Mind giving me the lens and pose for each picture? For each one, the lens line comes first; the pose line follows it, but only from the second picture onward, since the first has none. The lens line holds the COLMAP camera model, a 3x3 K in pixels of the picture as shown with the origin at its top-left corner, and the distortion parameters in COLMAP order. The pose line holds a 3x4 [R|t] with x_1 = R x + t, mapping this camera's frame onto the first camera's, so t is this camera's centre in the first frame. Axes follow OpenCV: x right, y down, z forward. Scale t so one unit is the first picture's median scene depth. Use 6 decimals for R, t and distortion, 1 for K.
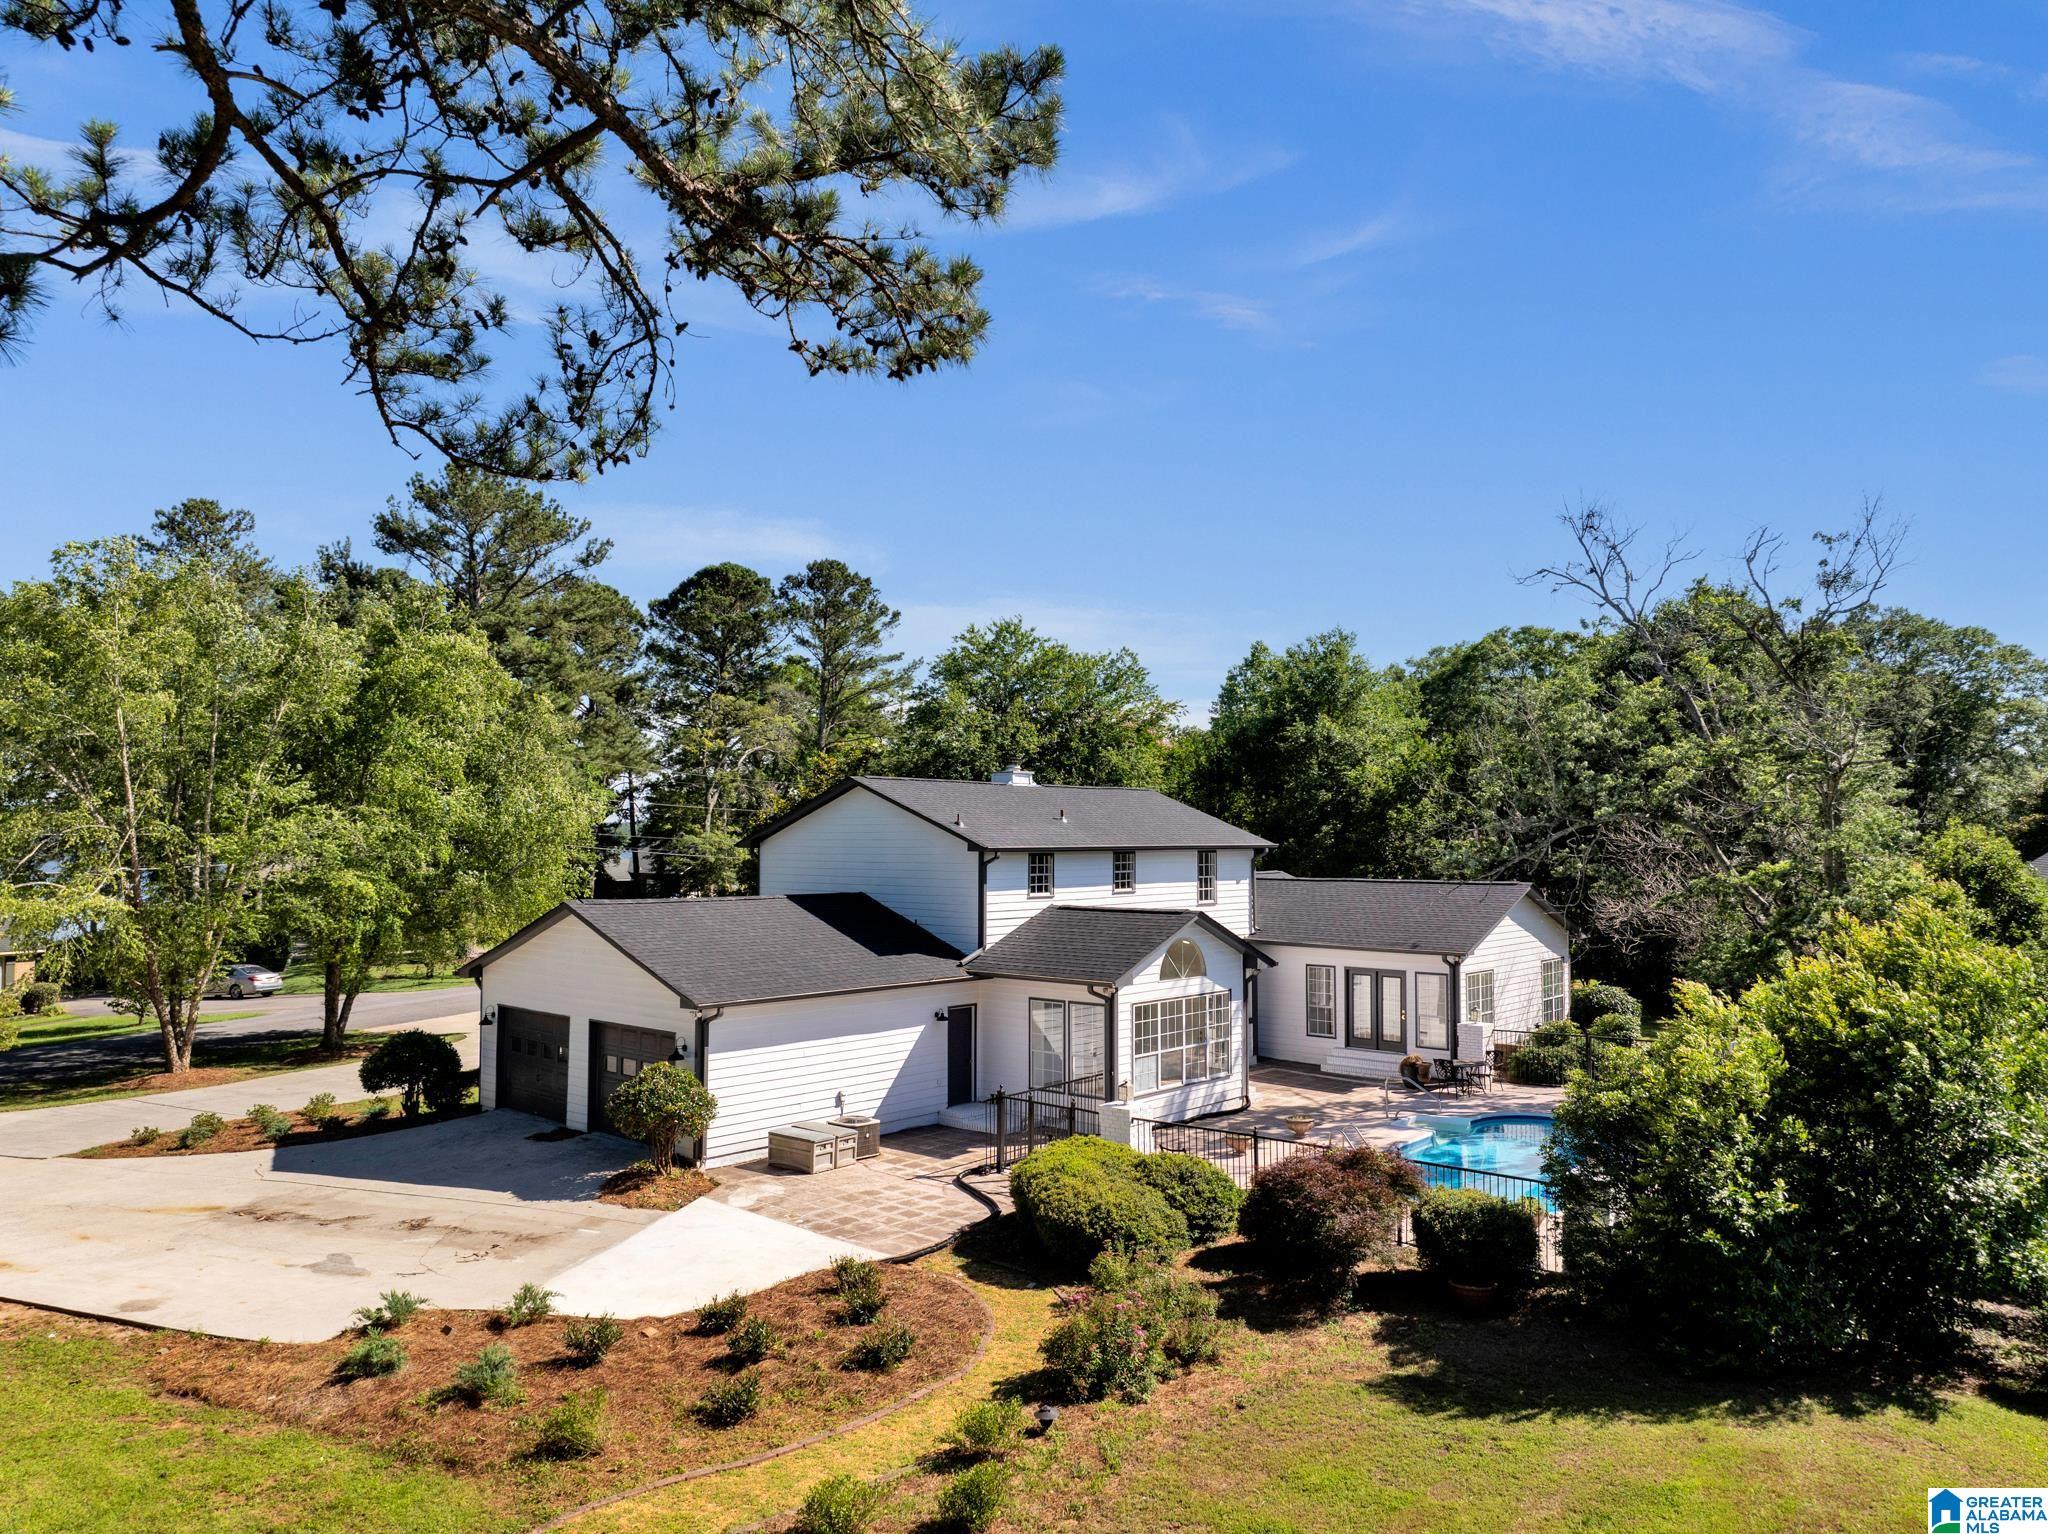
lens RADIAL K [[1430.5, 0, 1024.0], [0, 1430.5, 767.0], [0, 0, 1]] dist [-0.046786, 0.030043]
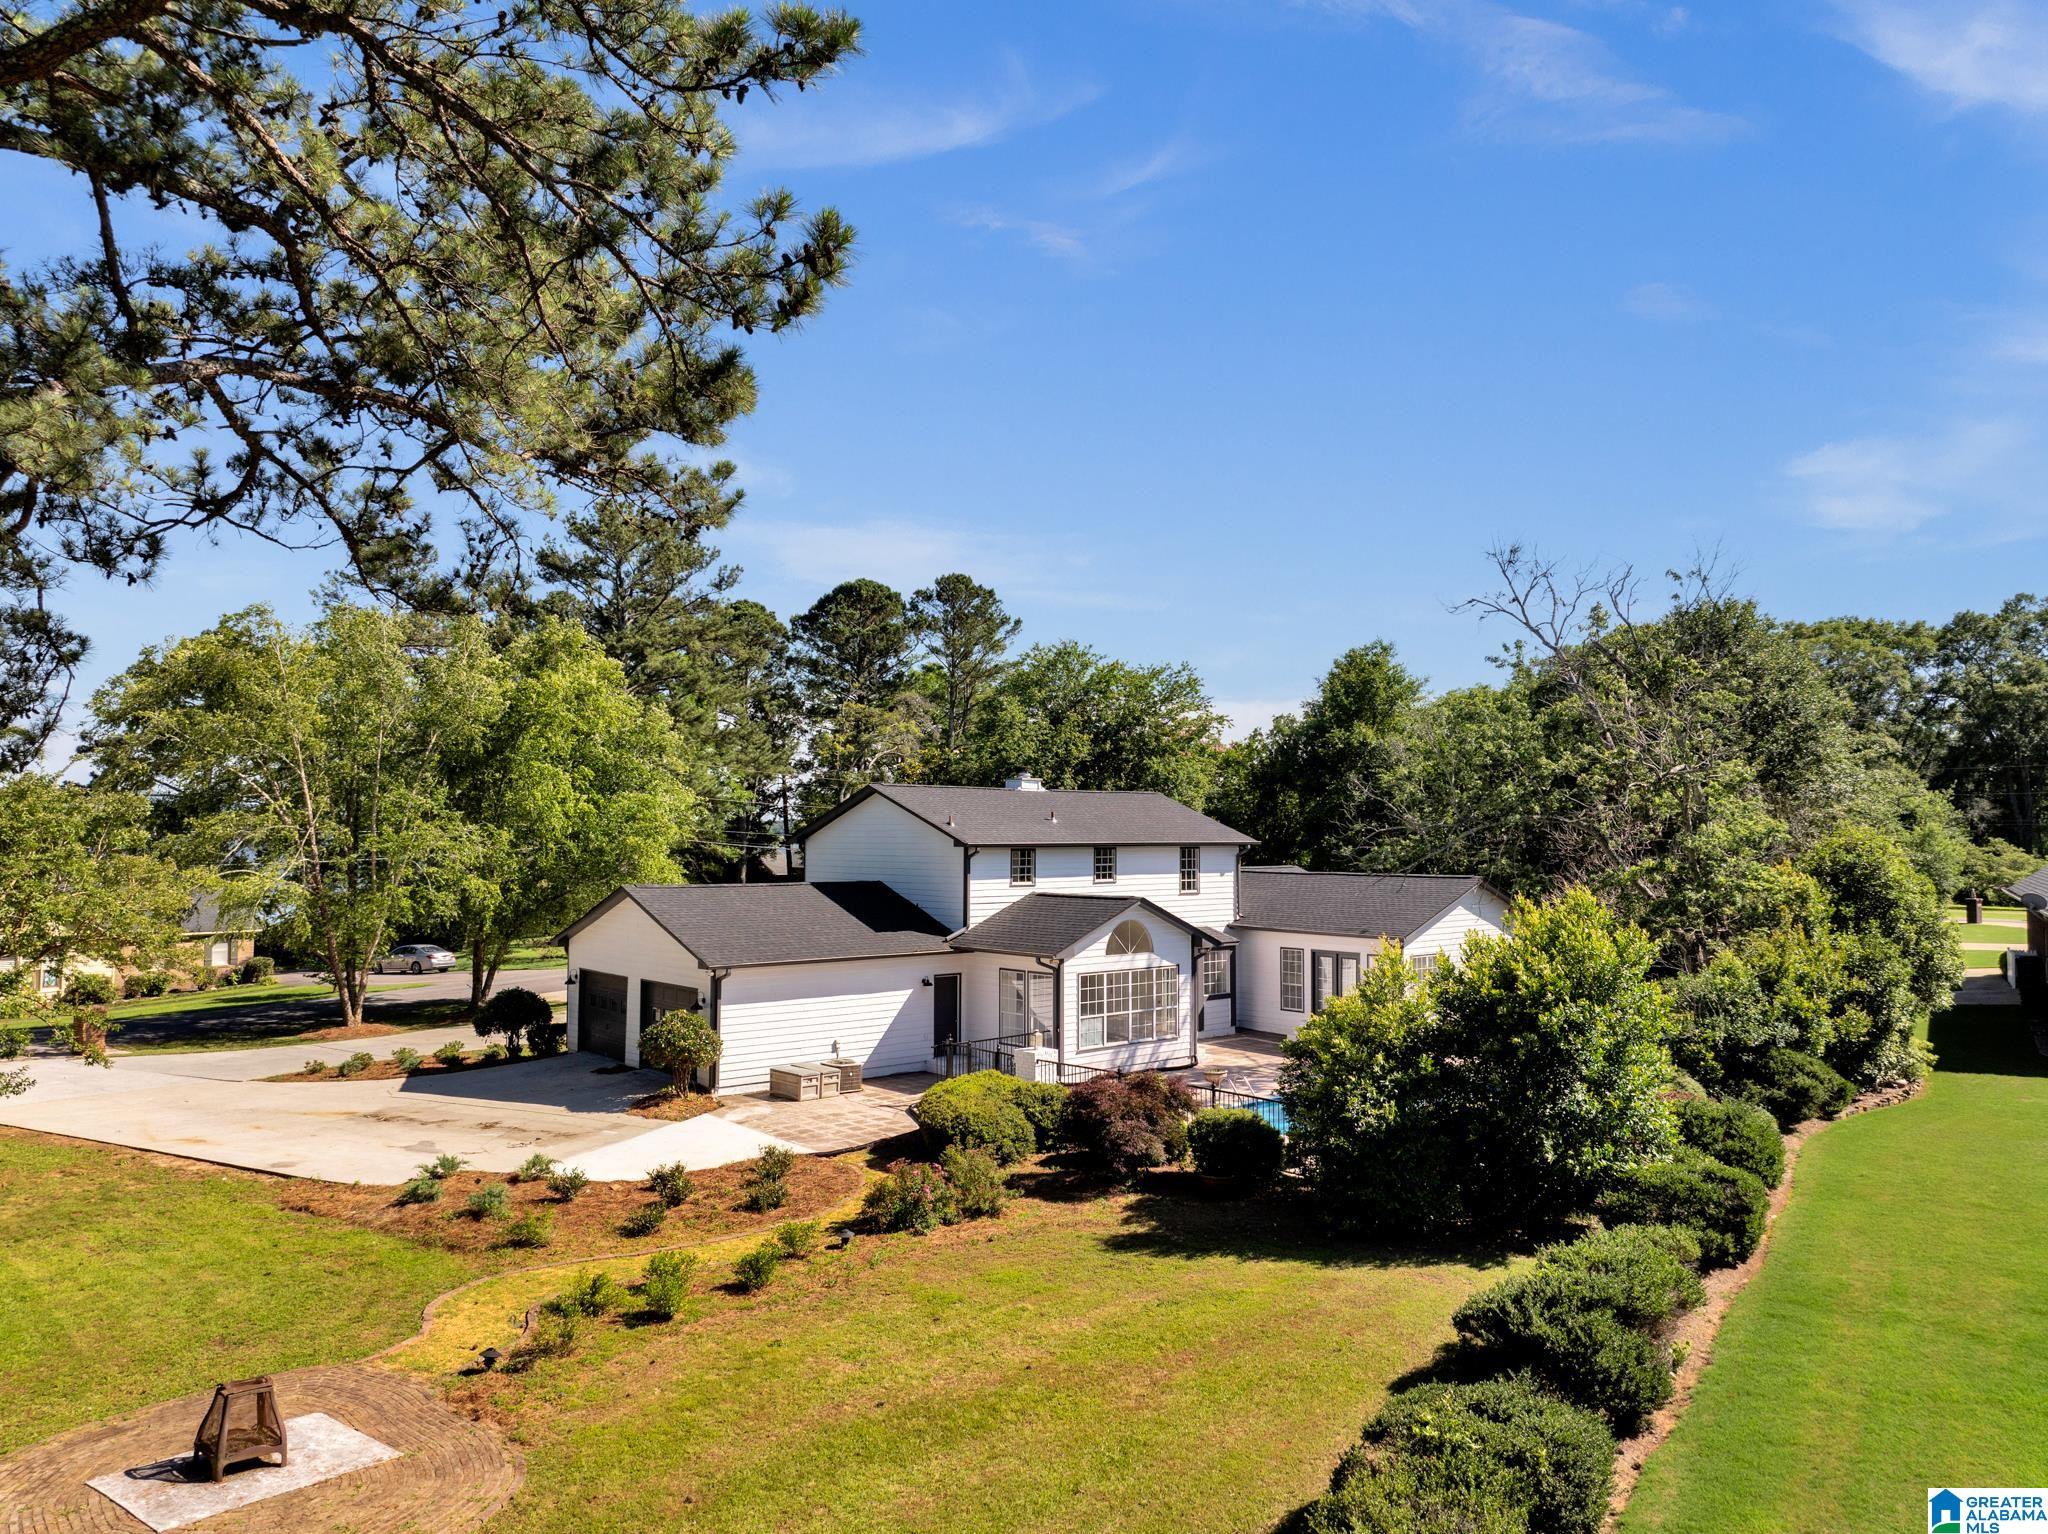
lens RADIAL K [[1425.6, 0, 1024.0], [0, 1425.6, 767.0], [0, 0, 1]] dist [-0.030364, 0.006668]
pose [[0.992122, -0.004639, -0.125187, 0.161595], [0.004903, 0.999986, 0.001808, -0.009652], [0.125177, -0.002407, 0.992131, -0.176006]]
